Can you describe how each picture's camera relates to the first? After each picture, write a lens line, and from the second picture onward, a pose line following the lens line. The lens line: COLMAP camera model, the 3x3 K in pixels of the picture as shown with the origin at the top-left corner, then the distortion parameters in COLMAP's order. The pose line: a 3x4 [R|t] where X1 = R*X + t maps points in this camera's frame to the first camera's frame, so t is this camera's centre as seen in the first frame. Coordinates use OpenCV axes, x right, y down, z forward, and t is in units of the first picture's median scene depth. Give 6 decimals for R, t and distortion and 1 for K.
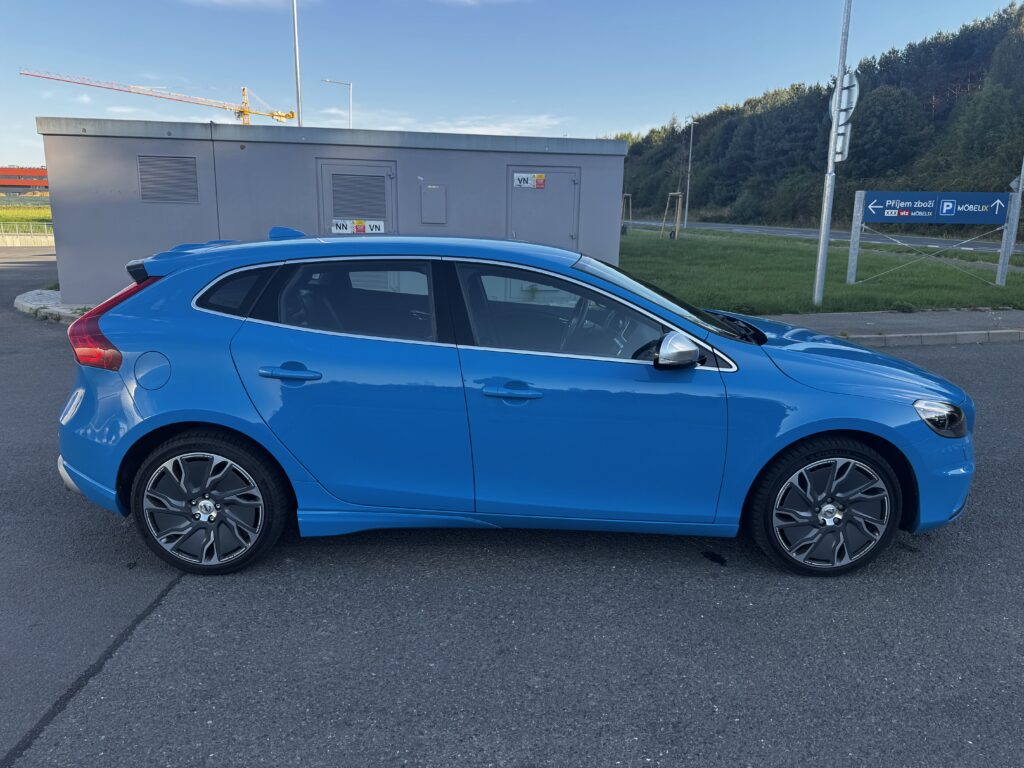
lens RADIAL K [[722.3, 0, 515.3], [0, 722.3, 385.5], [0, 0, 1]] dist [0.012470, -0.016171]
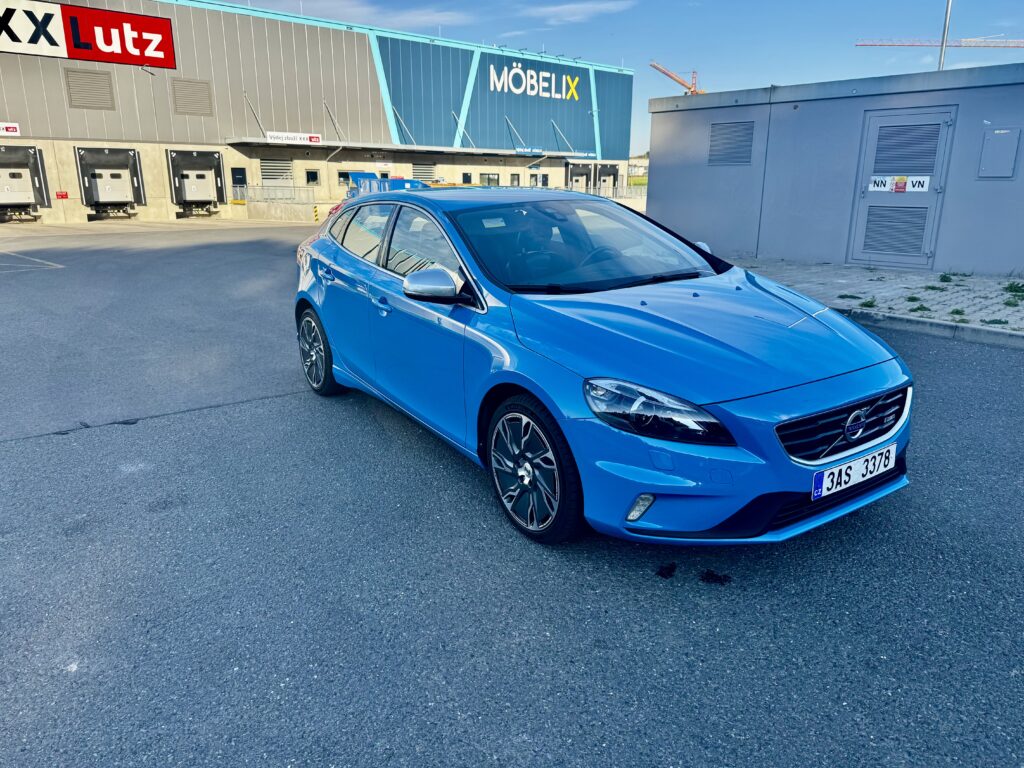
lens RADIAL K [[722.3, 0, 515.7], [0, 722.3, 388.6], [0, 0, 1]] dist [0.012470, -0.016171]
pose [[0.542365, 0.214854, -0.812206, 0.329070], [-0.170613, 0.974770, 0.143928, -0.019631], [0.822637, 0.060511, 0.565338, 0.117588]]
